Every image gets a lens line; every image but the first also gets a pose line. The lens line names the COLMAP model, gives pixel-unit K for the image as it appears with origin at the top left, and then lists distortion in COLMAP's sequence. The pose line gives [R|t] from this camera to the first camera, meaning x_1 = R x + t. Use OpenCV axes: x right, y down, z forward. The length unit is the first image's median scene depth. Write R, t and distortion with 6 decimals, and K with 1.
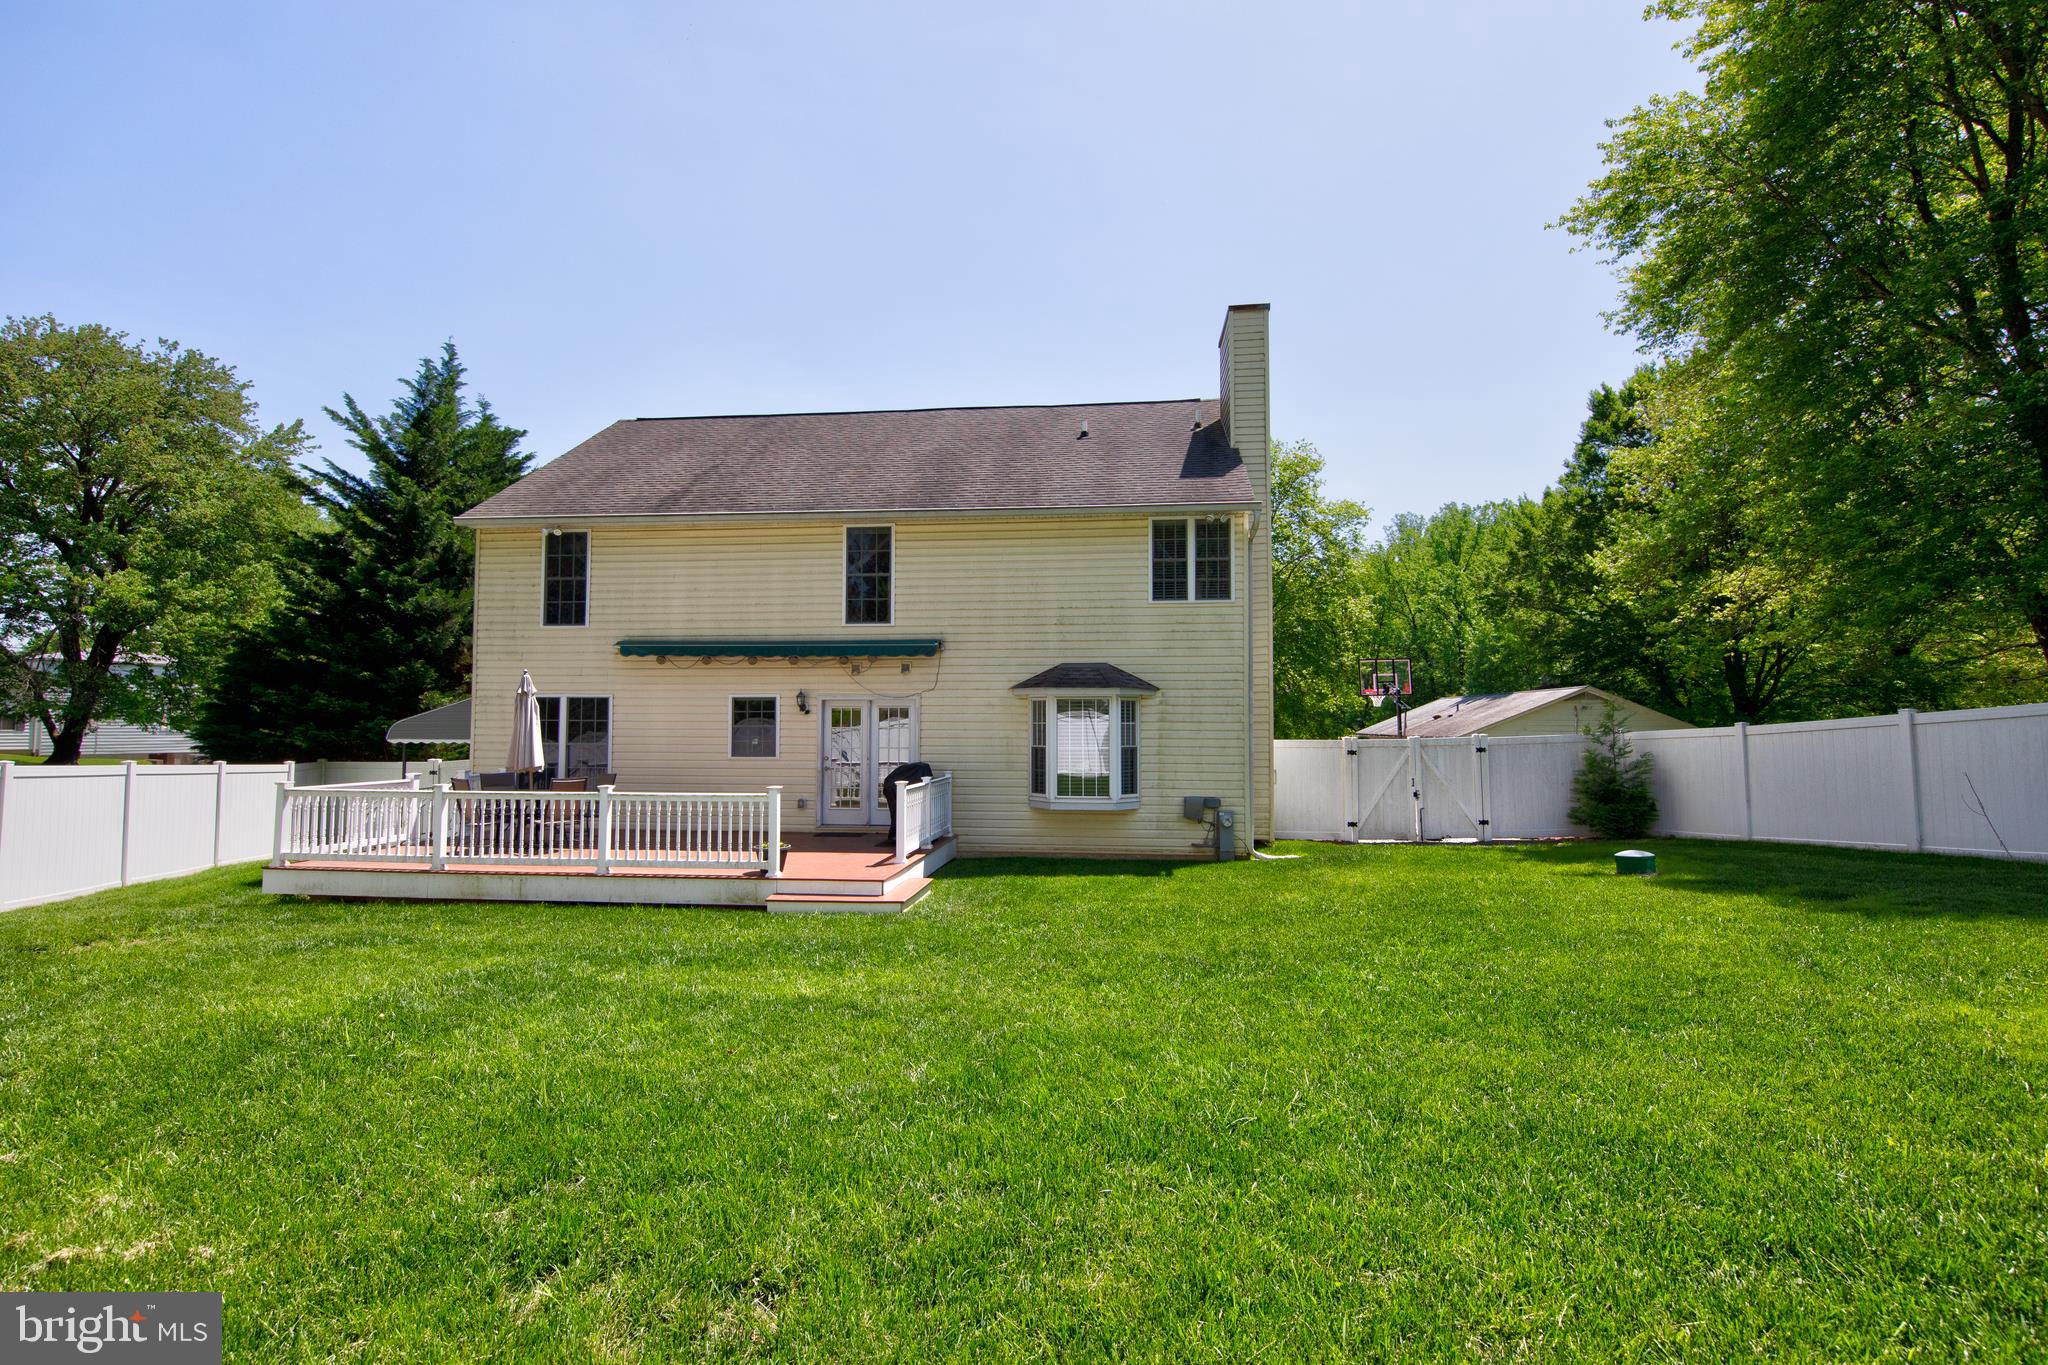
lens RADIAL K [[942.1, 0, 1047.8], [0, 942.1, 677.0], [0, 0, 1]] dist [0.001157, -0.000023]
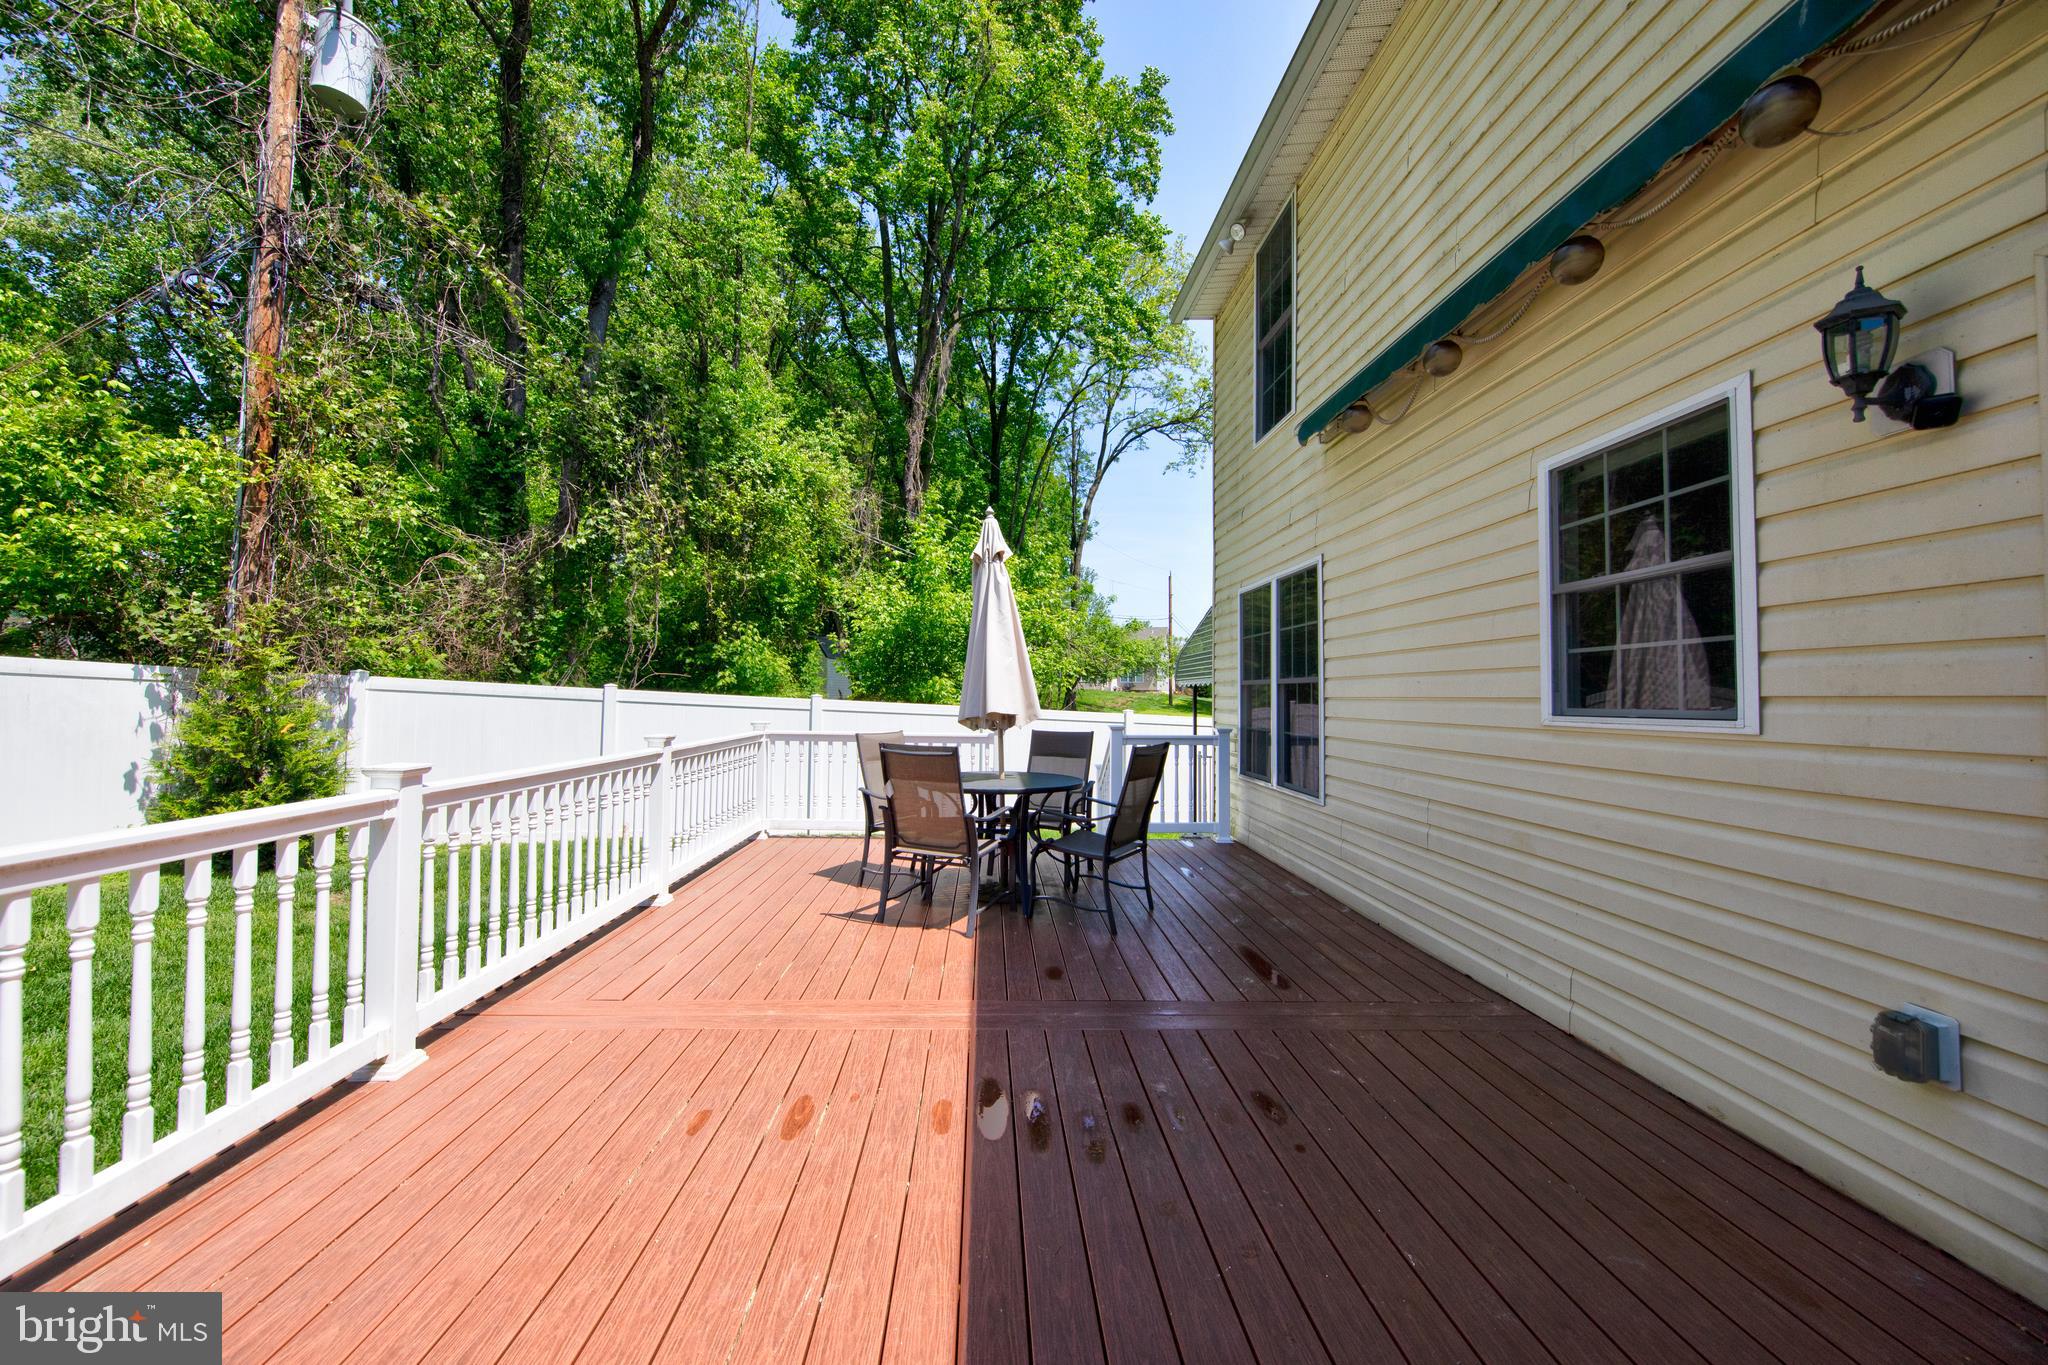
lens RADIAL K [[784.2, 0, 1024.0], [0, 784.2, 682.5], [0, 0, 1]] dist [0.000189, 0.000036]
pose [[0.146233, -0.022813, -0.988987, -0.154723], [0.044936, 0.998855, -0.016397, 0.075317], [0.988229, -0.042043, 0.147091, 0.839216]]
